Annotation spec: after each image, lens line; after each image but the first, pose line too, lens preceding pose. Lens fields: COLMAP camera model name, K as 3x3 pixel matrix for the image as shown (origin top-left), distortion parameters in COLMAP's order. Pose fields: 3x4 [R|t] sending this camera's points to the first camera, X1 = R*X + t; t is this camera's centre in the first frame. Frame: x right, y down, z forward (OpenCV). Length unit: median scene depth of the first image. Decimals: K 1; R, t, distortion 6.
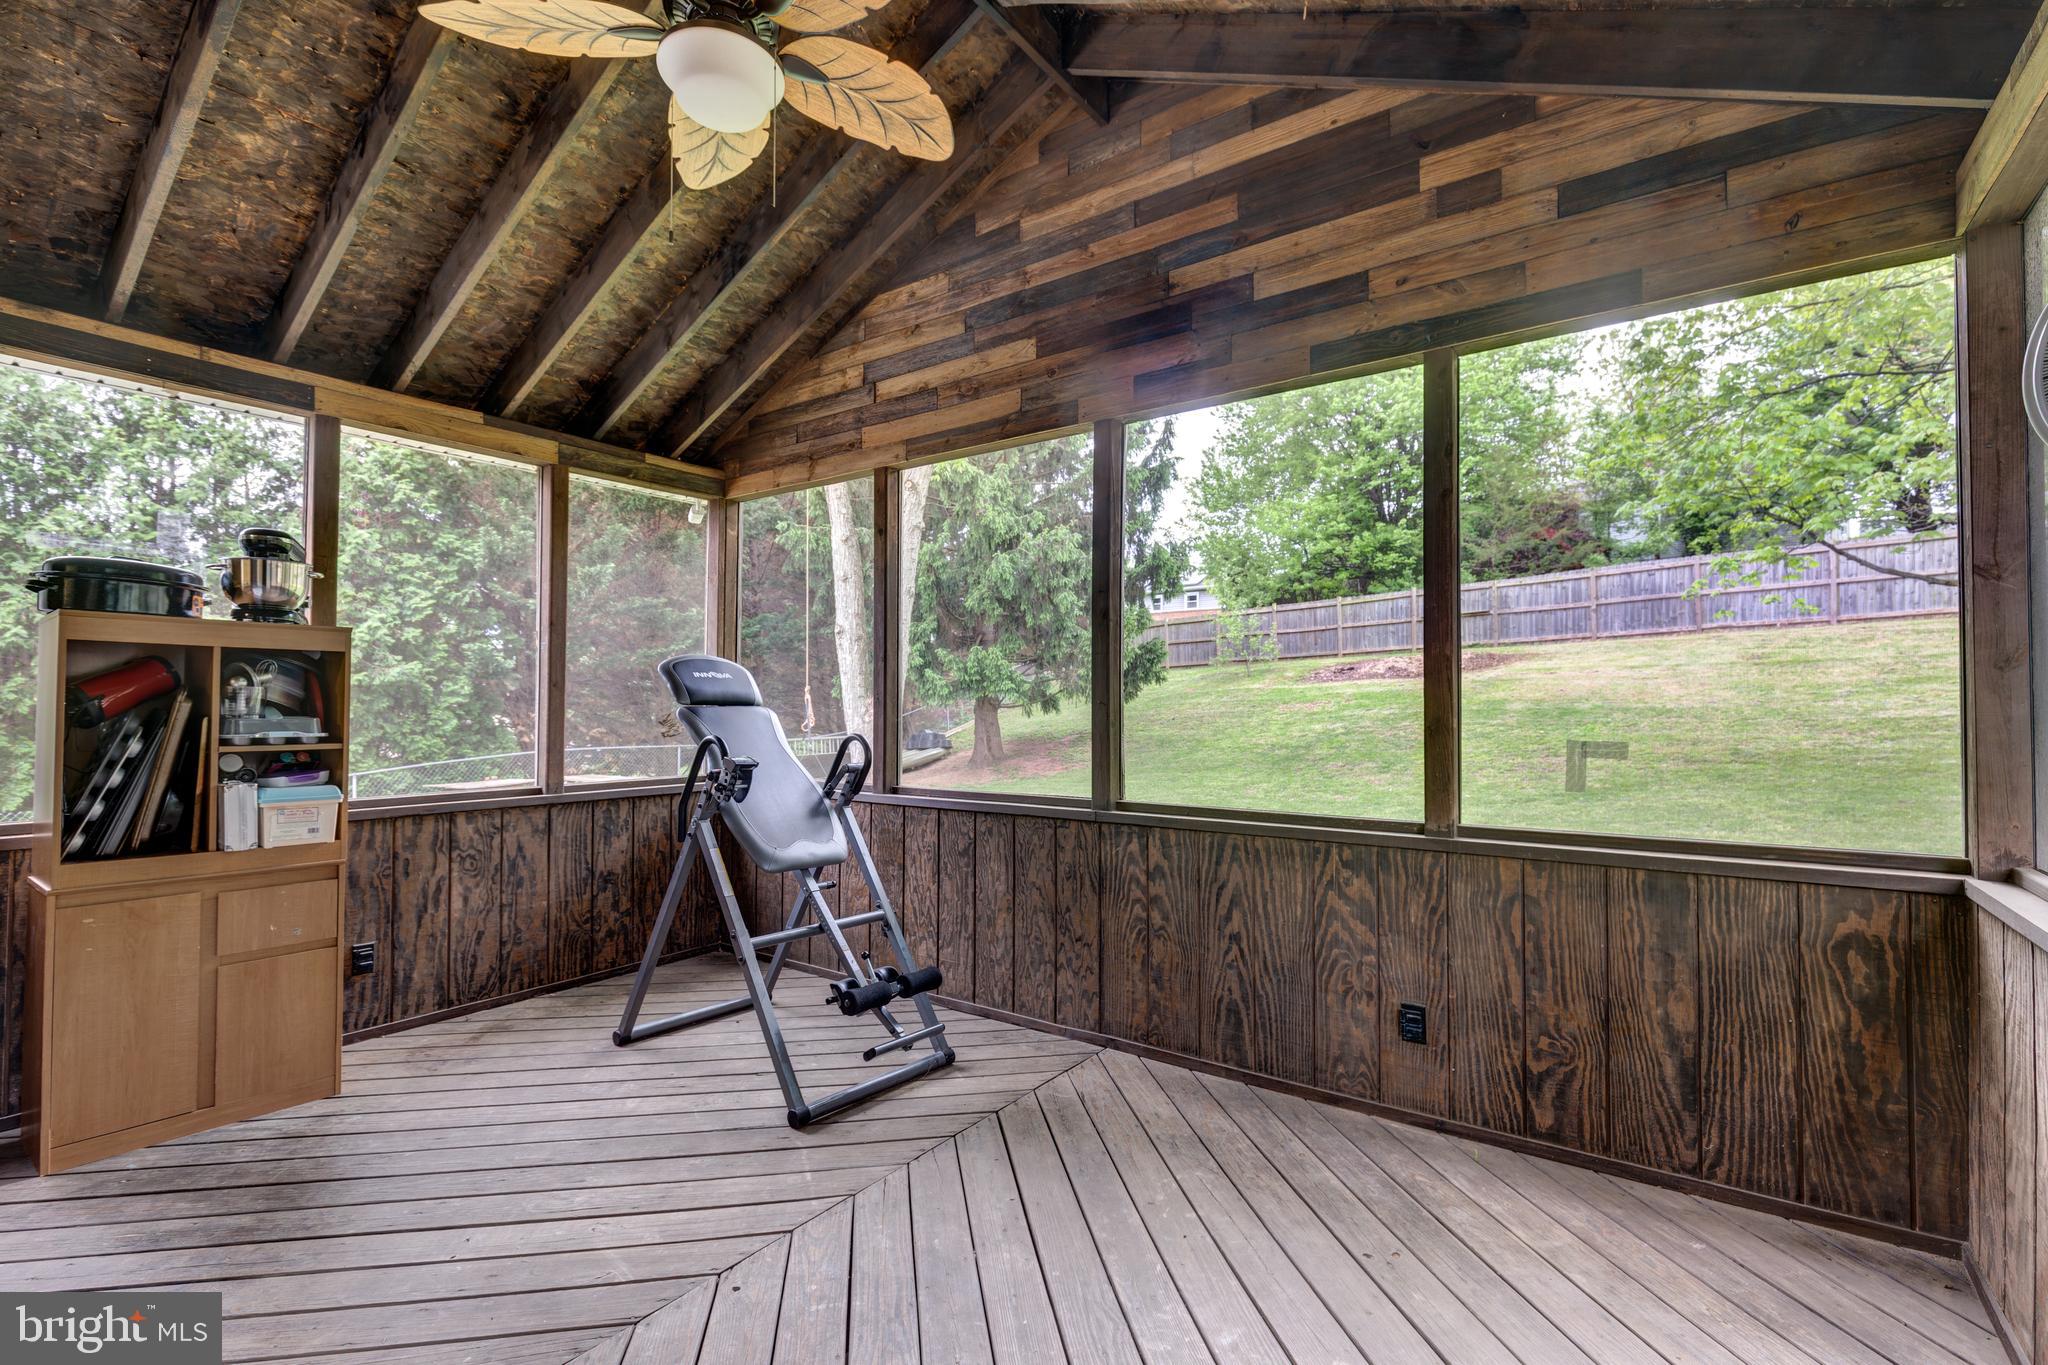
lens RADIAL K [[928.8, 0, 1024.0], [0, 928.8, 682.5], [0, 0, 1]] dist [0.002030, 0.000410]
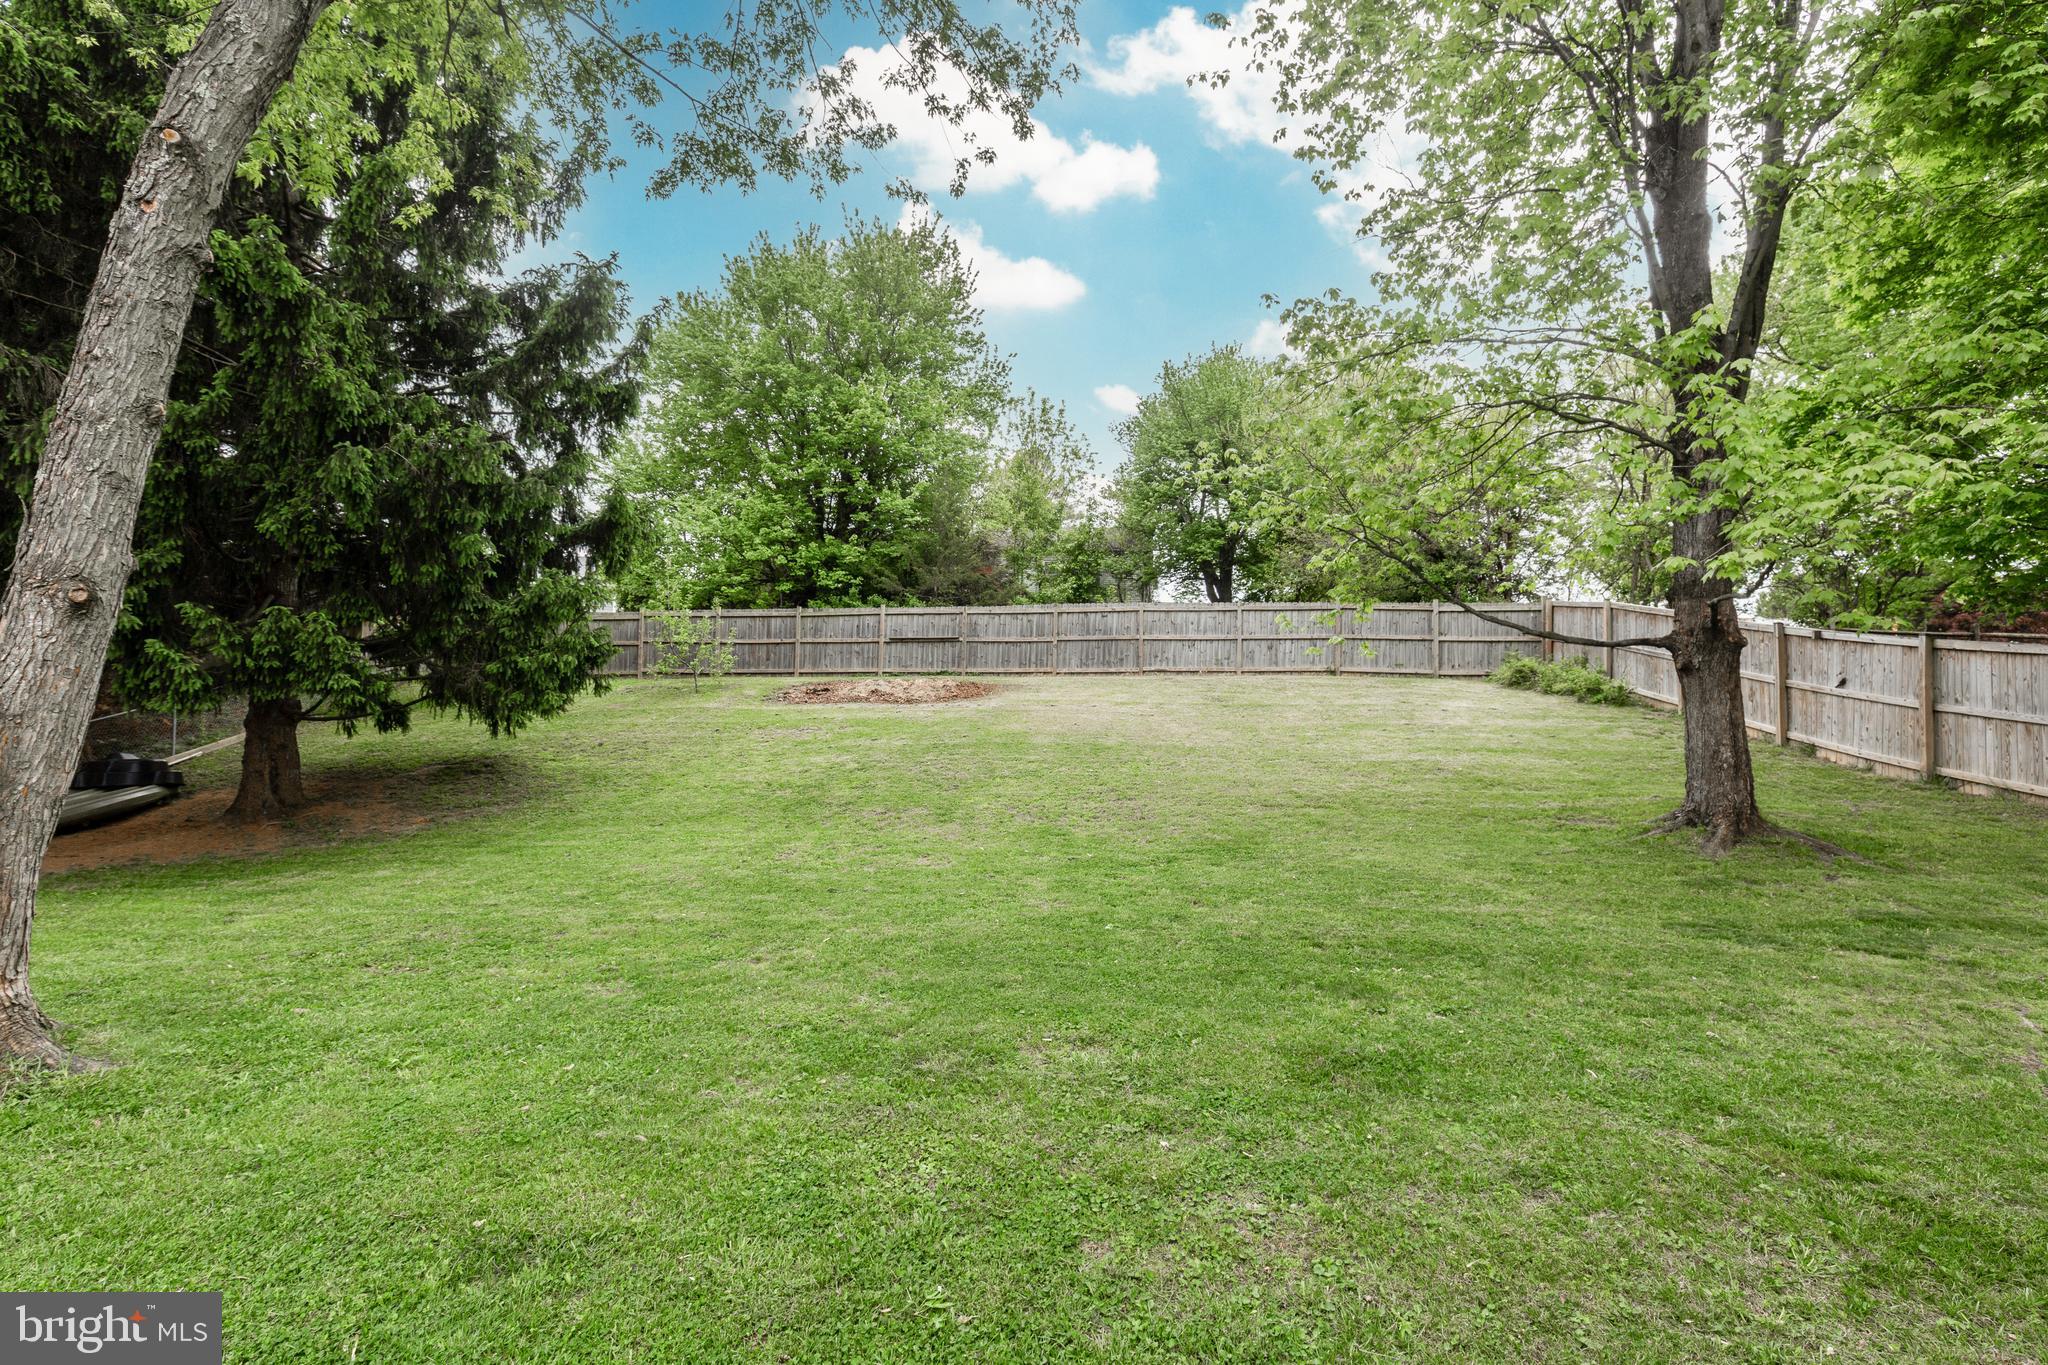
lens RADIAL K [[913.4, 0, 1026.6], [0, 913.4, 688.0], [0, 0, 1]] dist [0.001594, 0.000241]
pose [[0.775979, 0.058719, 0.628019, -0.045930], [-0.045506, 0.998275, -0.037111, 0.008595], [-0.629115, 0.000219, 0.777313, 0.313679]]
